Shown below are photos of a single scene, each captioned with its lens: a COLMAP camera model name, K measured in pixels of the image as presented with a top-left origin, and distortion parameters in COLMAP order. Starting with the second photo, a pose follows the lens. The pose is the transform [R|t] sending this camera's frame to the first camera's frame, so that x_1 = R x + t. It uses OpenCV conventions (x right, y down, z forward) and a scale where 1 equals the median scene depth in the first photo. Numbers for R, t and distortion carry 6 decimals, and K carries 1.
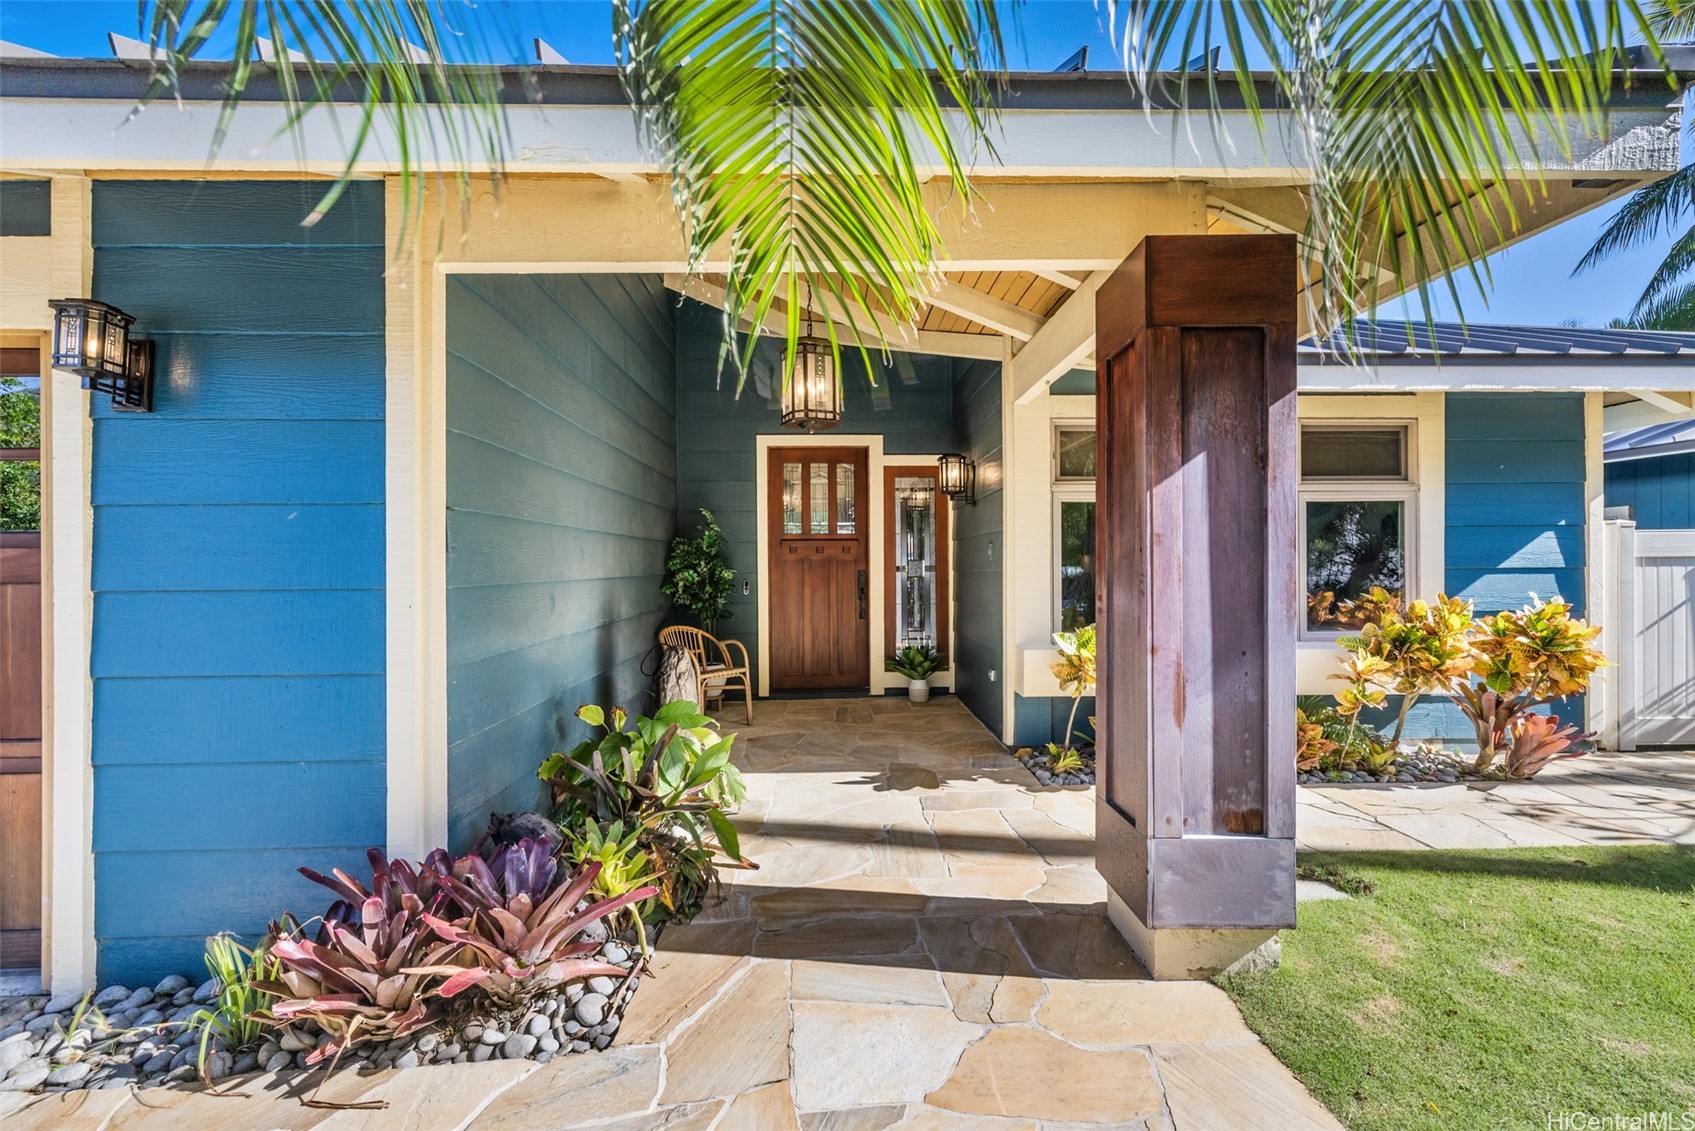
lens RADIAL K [[723.1, 0, 830.9], [0, 723.1, 568.7], [0, 0, 1]] dist [-0.000665, -0.000704]
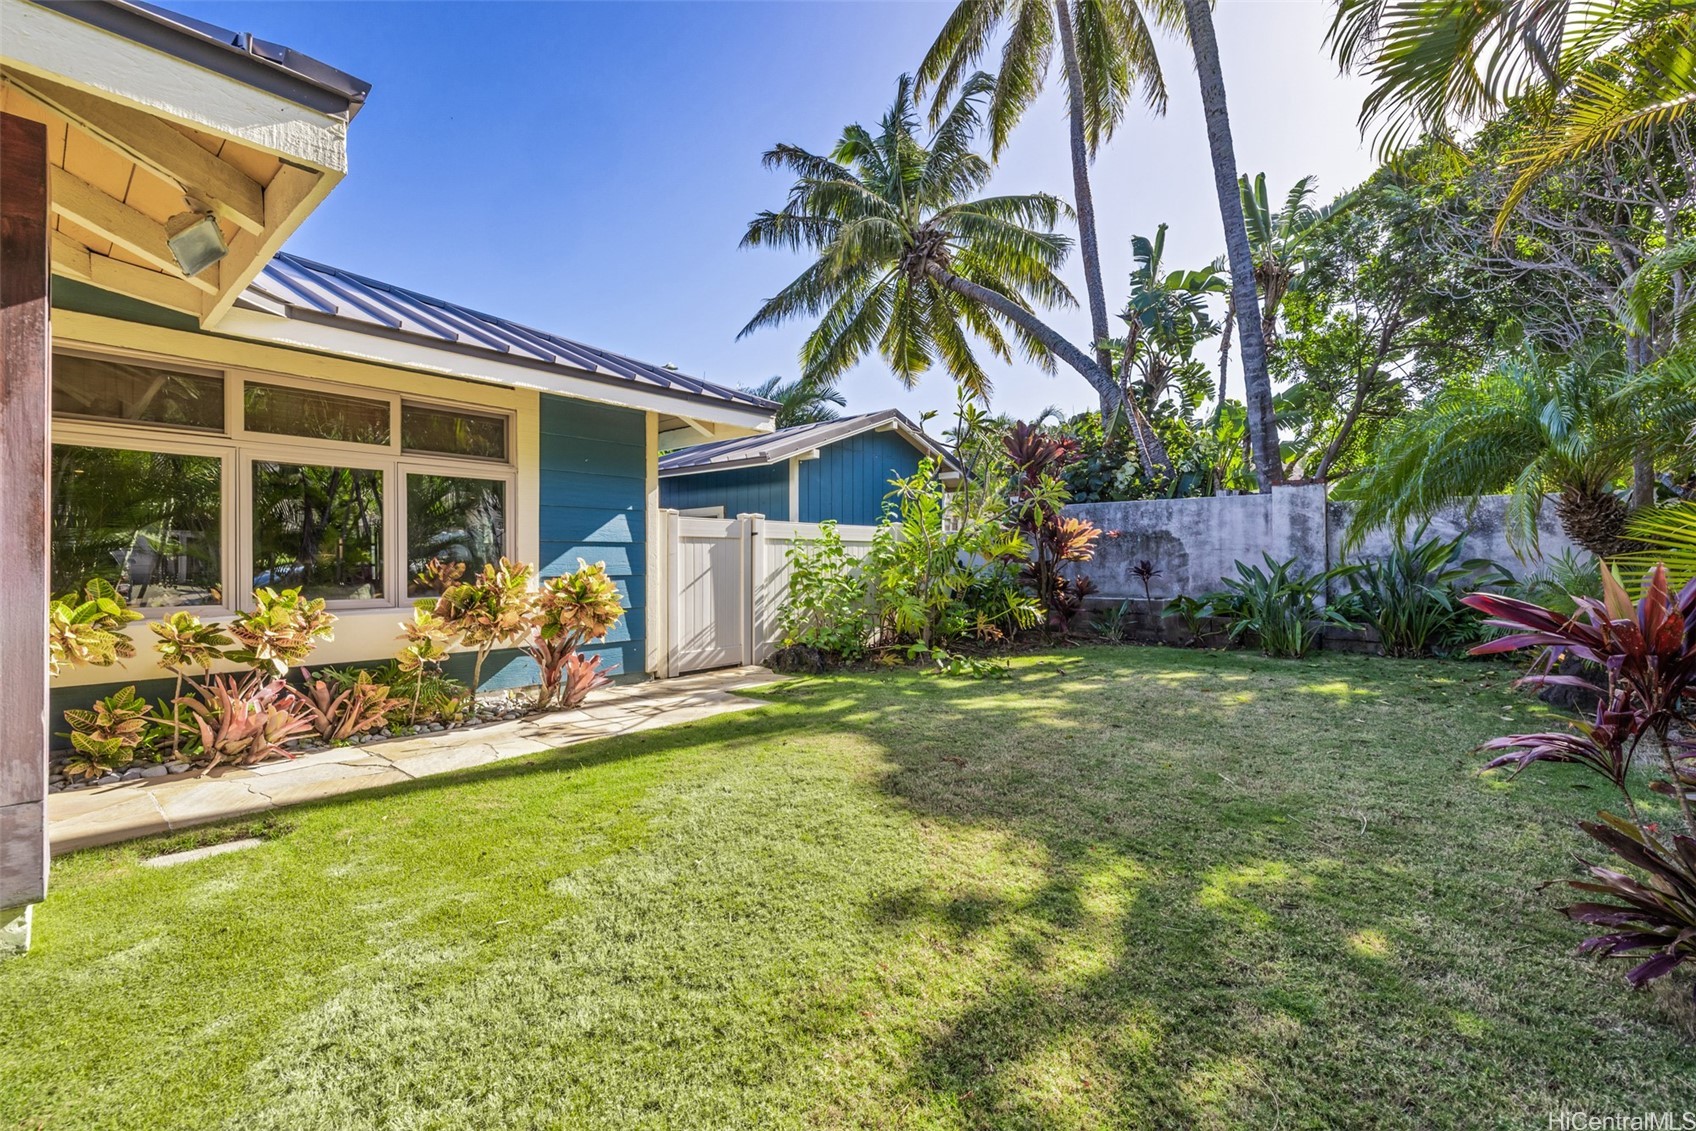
lens RADIAL K [[723.5, 0, 833.7], [0, 723.5, 559.4], [0, 0, 1]] dist [-0.000665, -0.000704]
pose [[0.661448, 0.002483, 0.749987, 0.279057], [0.002103, 0.999984, -0.005166, 0.037244], [-0.749988, 0.004994, 0.661432, -0.146991]]
